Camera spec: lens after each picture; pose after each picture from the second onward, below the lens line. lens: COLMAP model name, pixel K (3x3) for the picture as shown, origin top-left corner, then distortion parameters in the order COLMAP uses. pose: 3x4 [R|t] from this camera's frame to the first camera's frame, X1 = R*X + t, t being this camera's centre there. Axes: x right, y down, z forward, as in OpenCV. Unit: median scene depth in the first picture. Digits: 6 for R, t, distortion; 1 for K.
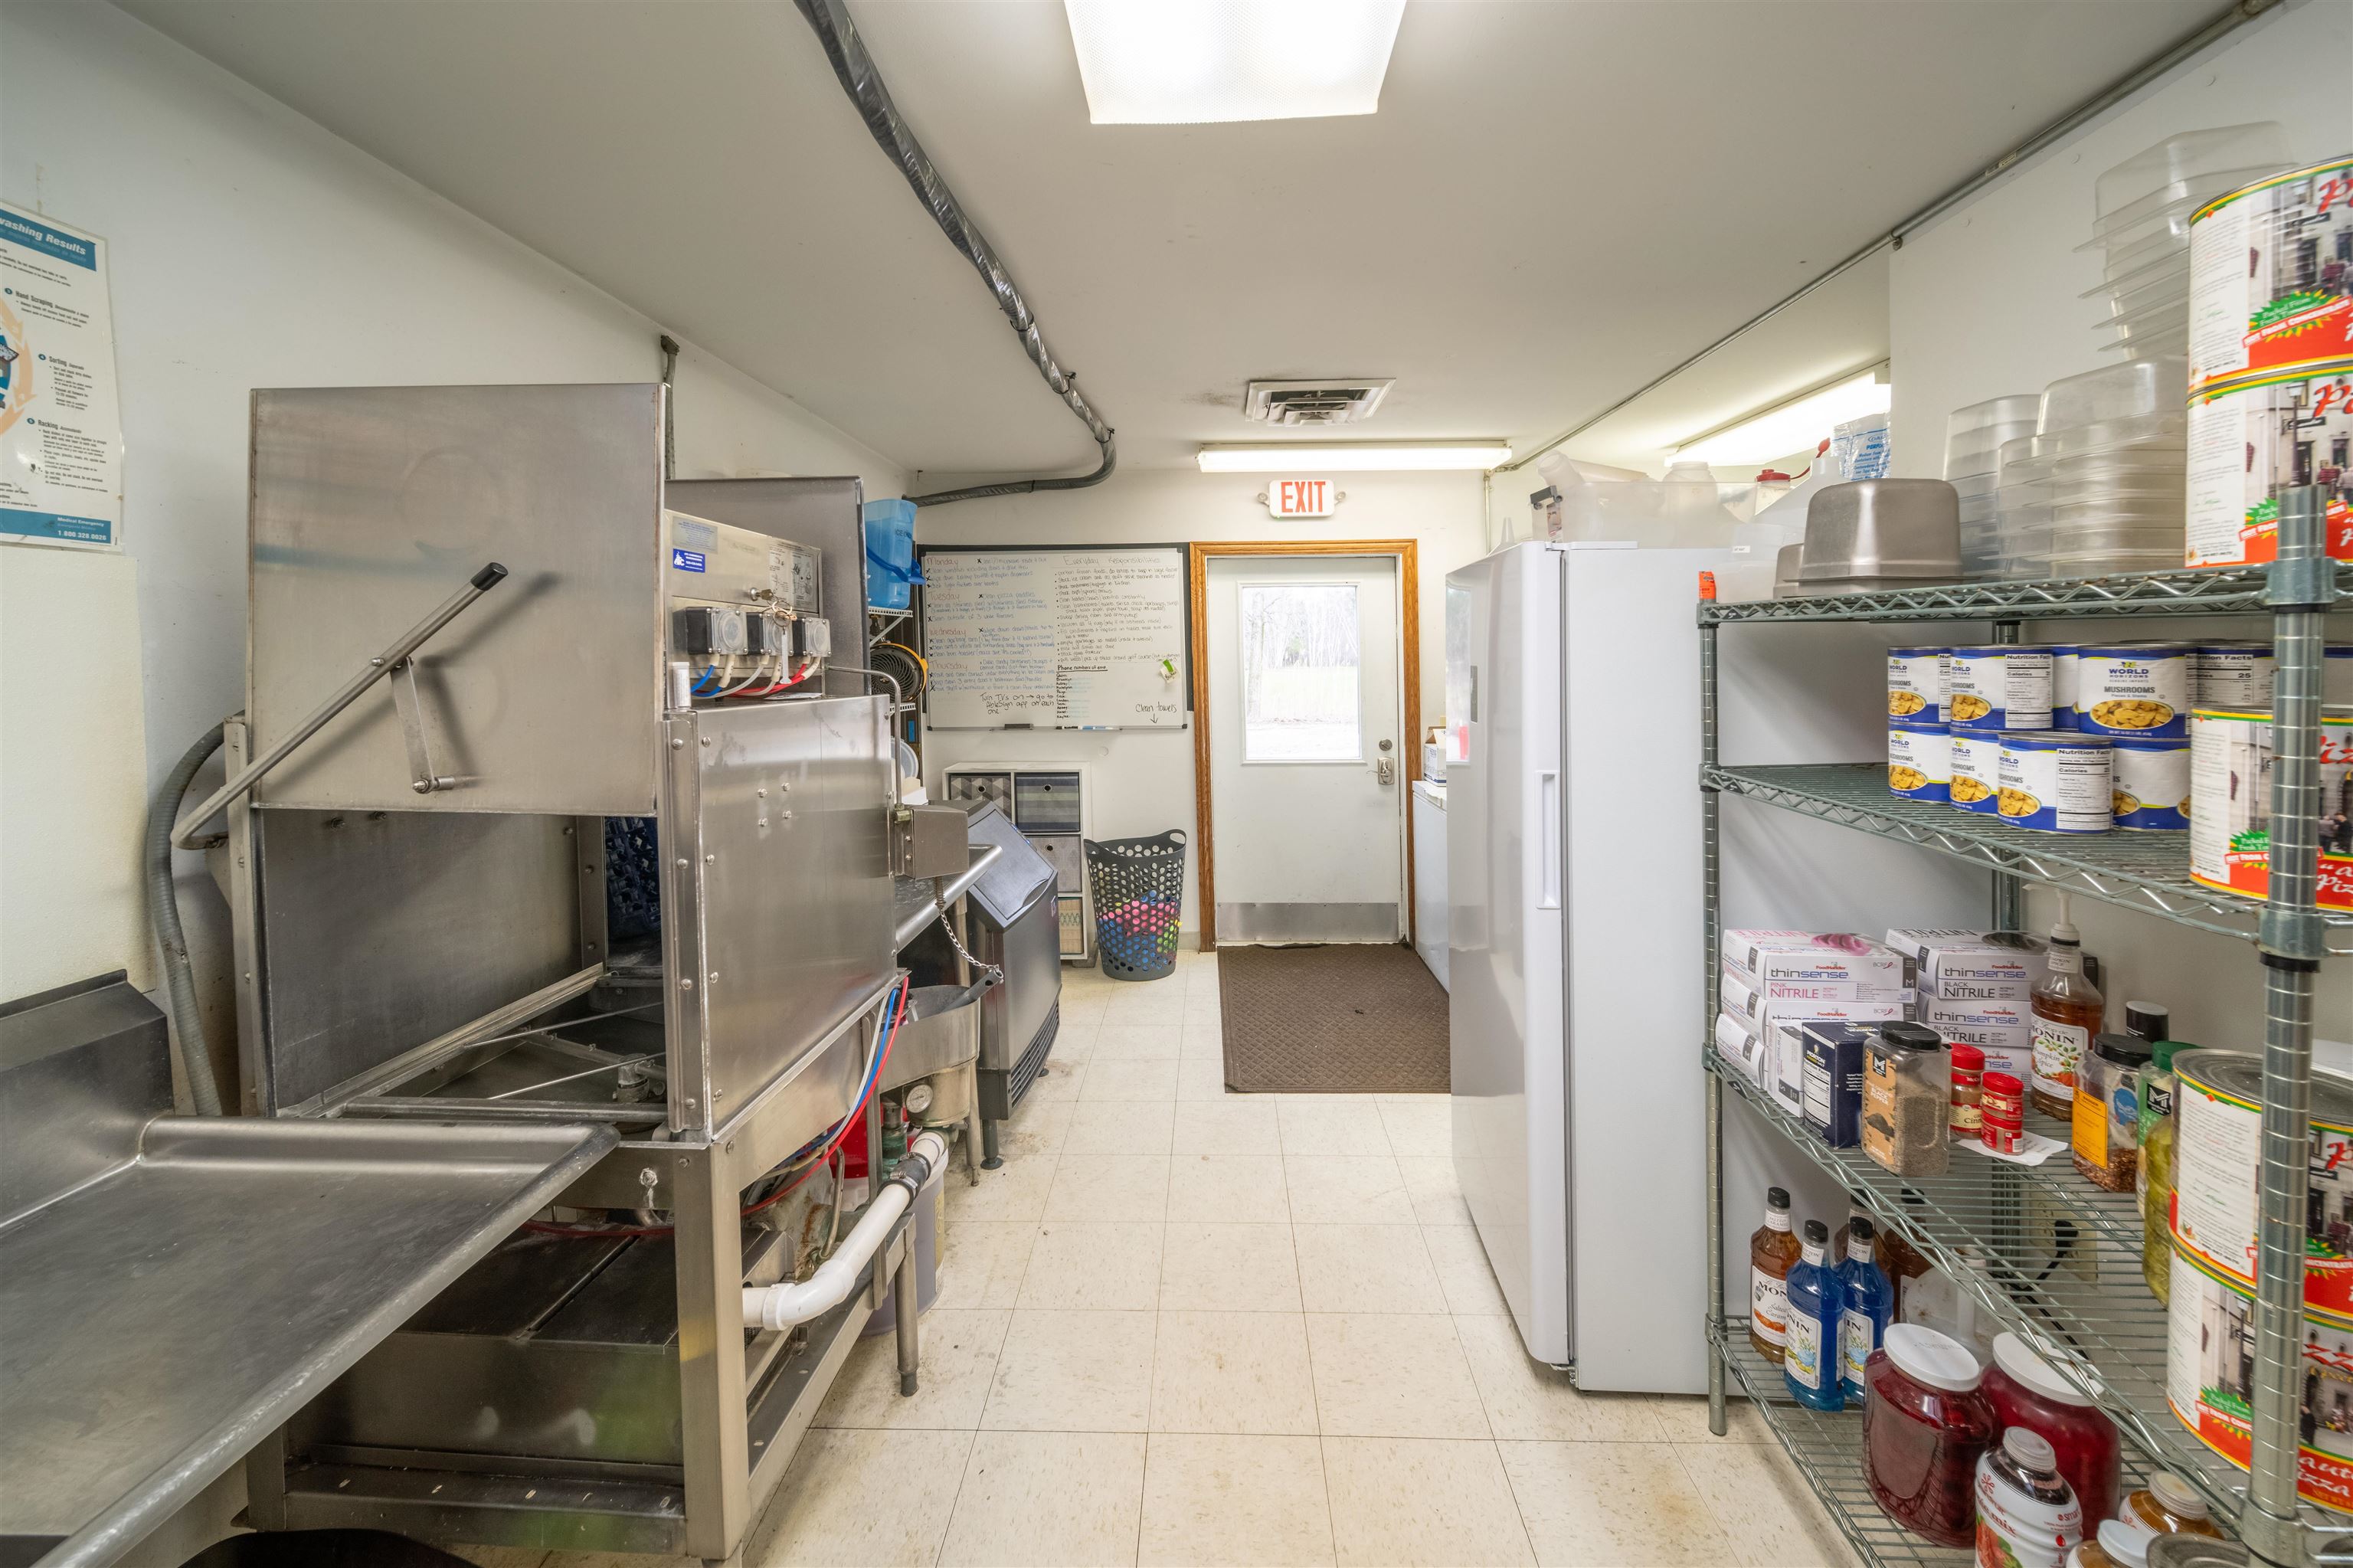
lens RADIAL K [[862.7, 0, 1179.4], [0, 862.7, 671.7], [0, 0, 1]] dist [-0.002402, -0.000198]
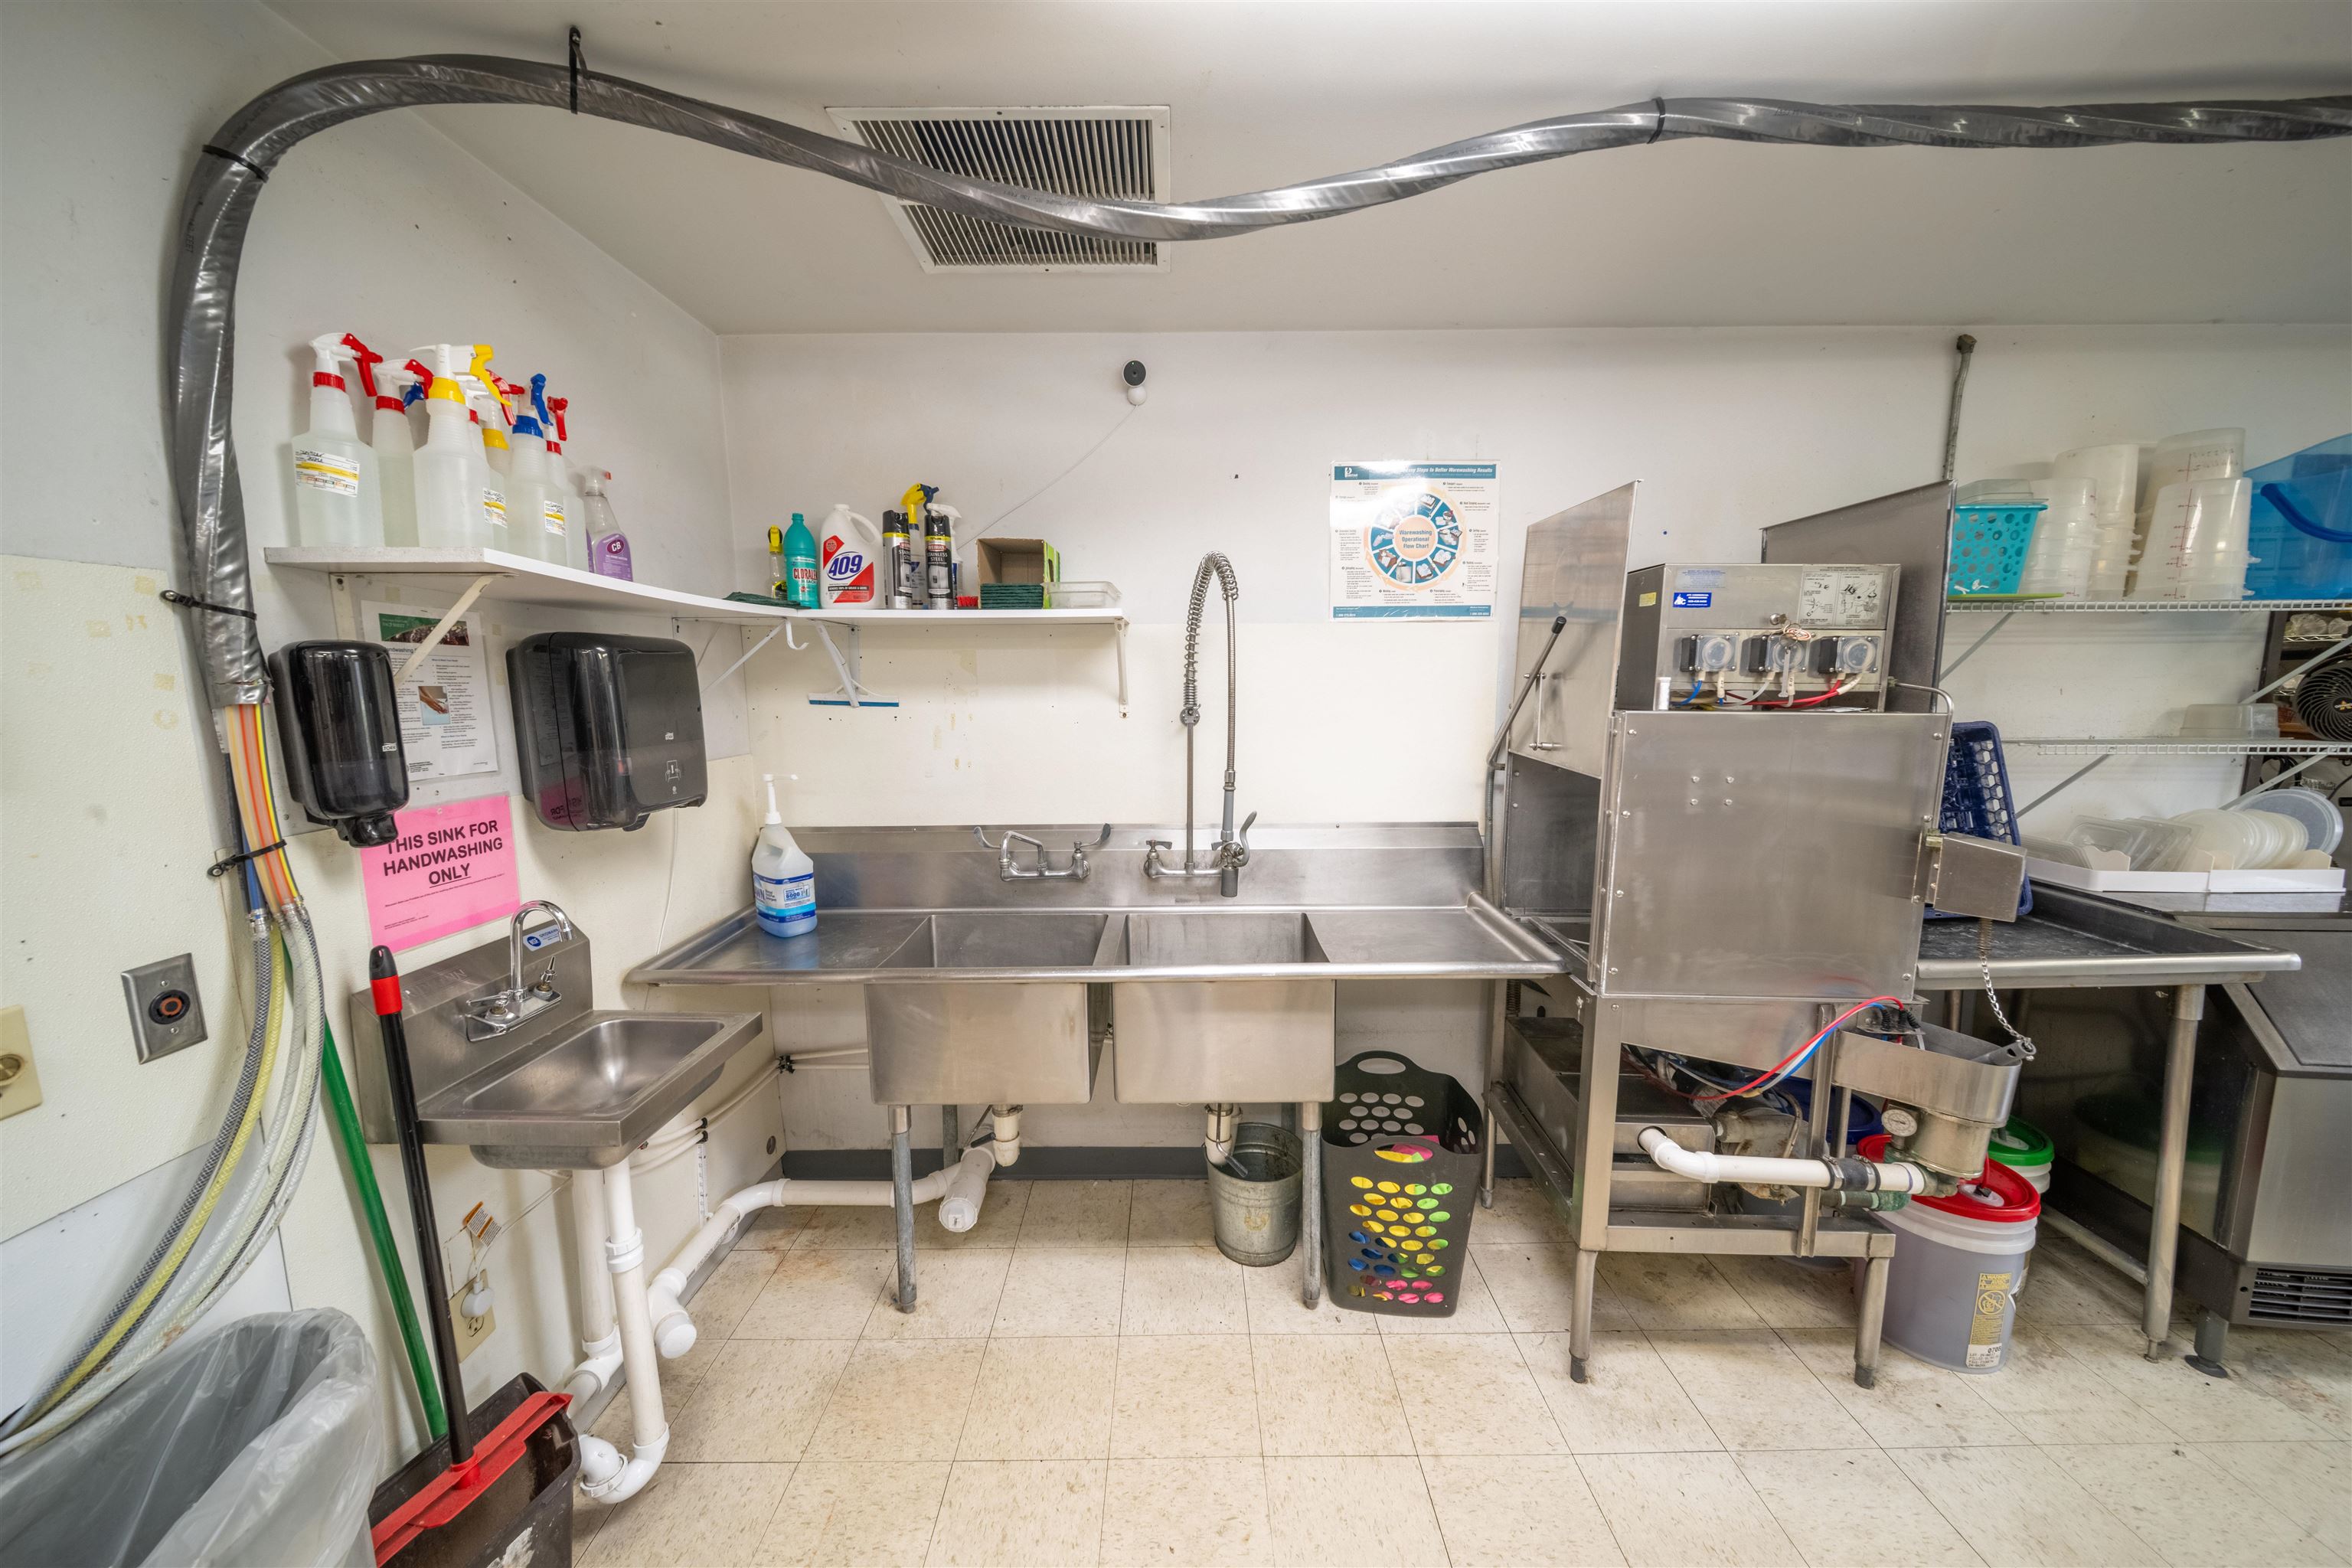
lens RADIAL K [[853.2, 0, 1181.6], [0, 853.2, 804.8], [0, 0, 1]] dist [0.001418, -0.001878]
pose [[0.049510, 0.156339, -0.986462, 0.800819], [-0.014968, 0.987678, 0.155780, -0.010921], [0.998661, 0.007053, 0.051240, 0.166287]]
